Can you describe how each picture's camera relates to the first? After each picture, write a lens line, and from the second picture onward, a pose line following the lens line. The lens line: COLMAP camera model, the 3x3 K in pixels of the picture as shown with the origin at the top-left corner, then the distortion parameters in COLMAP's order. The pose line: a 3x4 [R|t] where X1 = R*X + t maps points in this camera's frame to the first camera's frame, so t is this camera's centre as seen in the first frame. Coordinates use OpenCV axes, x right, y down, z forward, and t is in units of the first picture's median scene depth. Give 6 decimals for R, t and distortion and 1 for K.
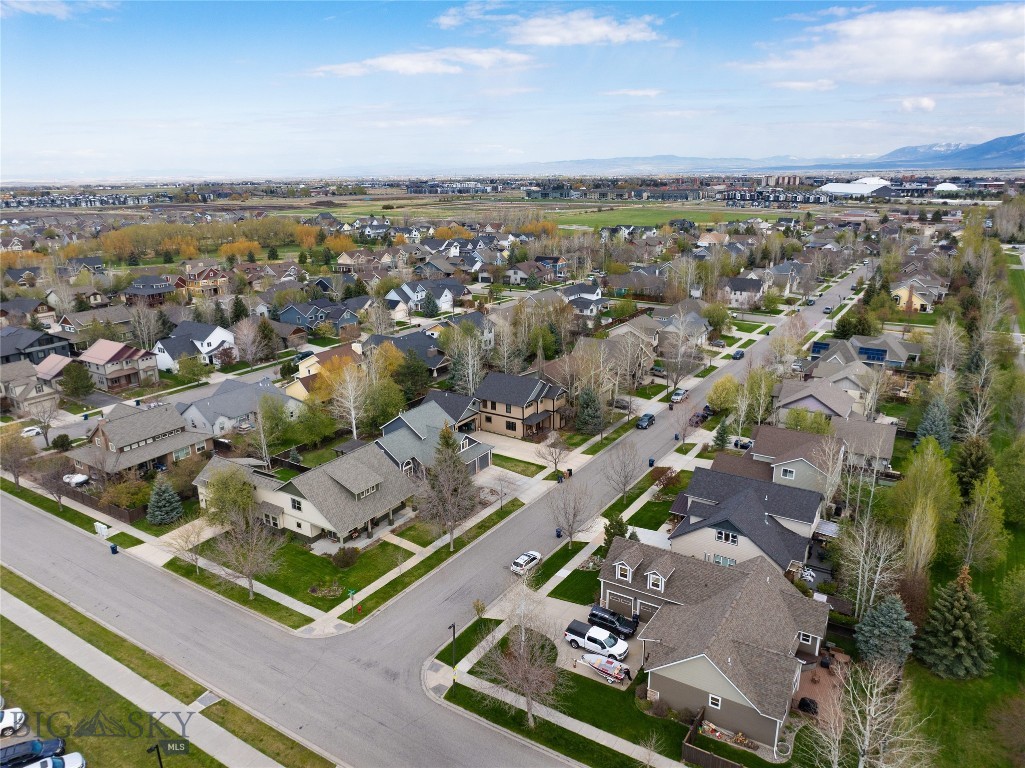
lens RADIAL K [[718.5, 0, 512.5], [0, 718.5, 384.0], [0, 0, 1]] dist [-0.036631, 0.000119]
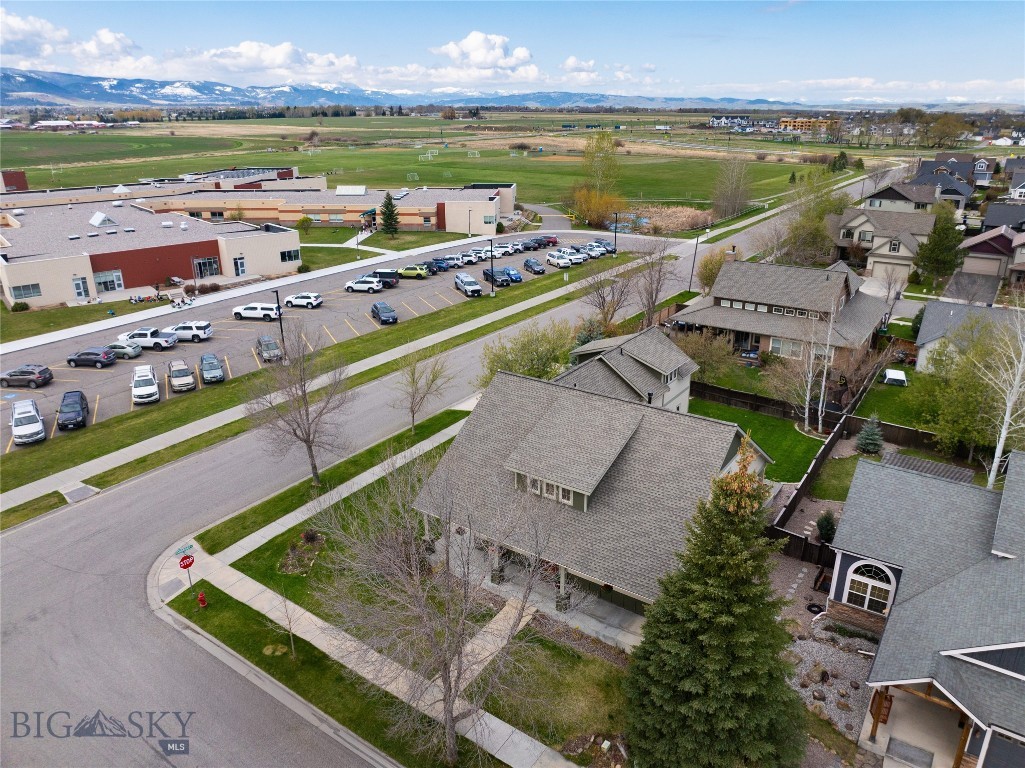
lens RADIAL K [[718.5, 0, 512.5], [0, 718.5, 384.0], [0, 0, 1]] dist [-0.036631, 0.000119]
pose [[-0.037996, 0.370146, -0.928196, 0.105146], [-0.280789, 0.887488, 0.365407, -0.028361], [0.959017, 0.274512, 0.070212, 0.715313]]
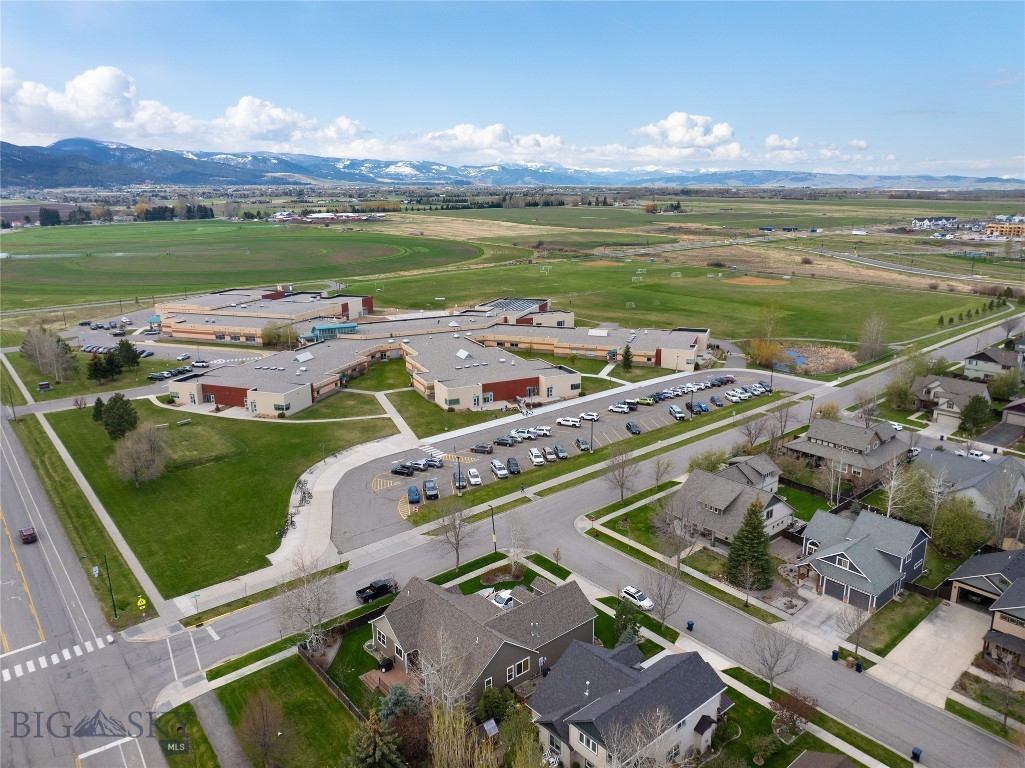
lens RADIAL K [[718.5, 0, 512.5], [0, 718.5, 384.0], [0, 0, 1]] dist [-0.036631, 0.000119]
pose [[-0.297712, 0.263730, -0.917504, 0.734491], [-0.260298, 0.902243, 0.343806, -0.284348], [0.918484, 0.341180, -0.199960, 0.656783]]
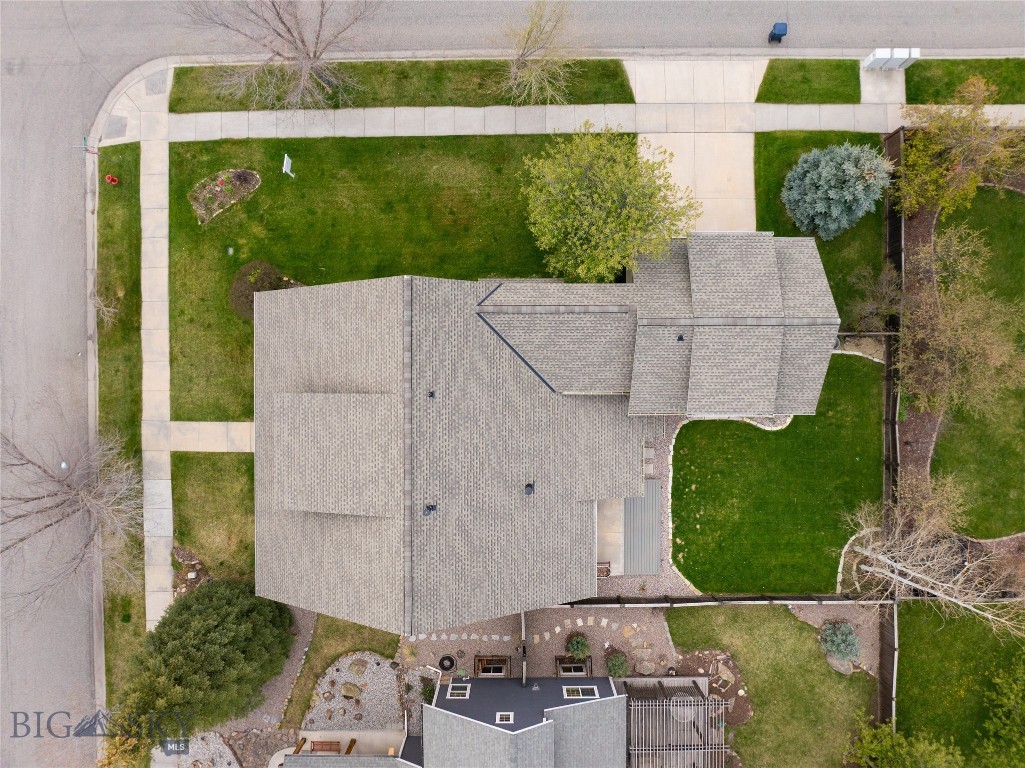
lens RADIAL K [[703.6, 0, 510.2], [0, 703.6, 401.6], [0, 0, 1]] dist [-0.037437, 0.034714]
pose [[-0.838173, 0.544927, 0.022826, -0.236405], [-0.137157, -0.251103, 0.958194, -0.141864], [0.527878, 0.800001, 0.285209, 0.718708]]
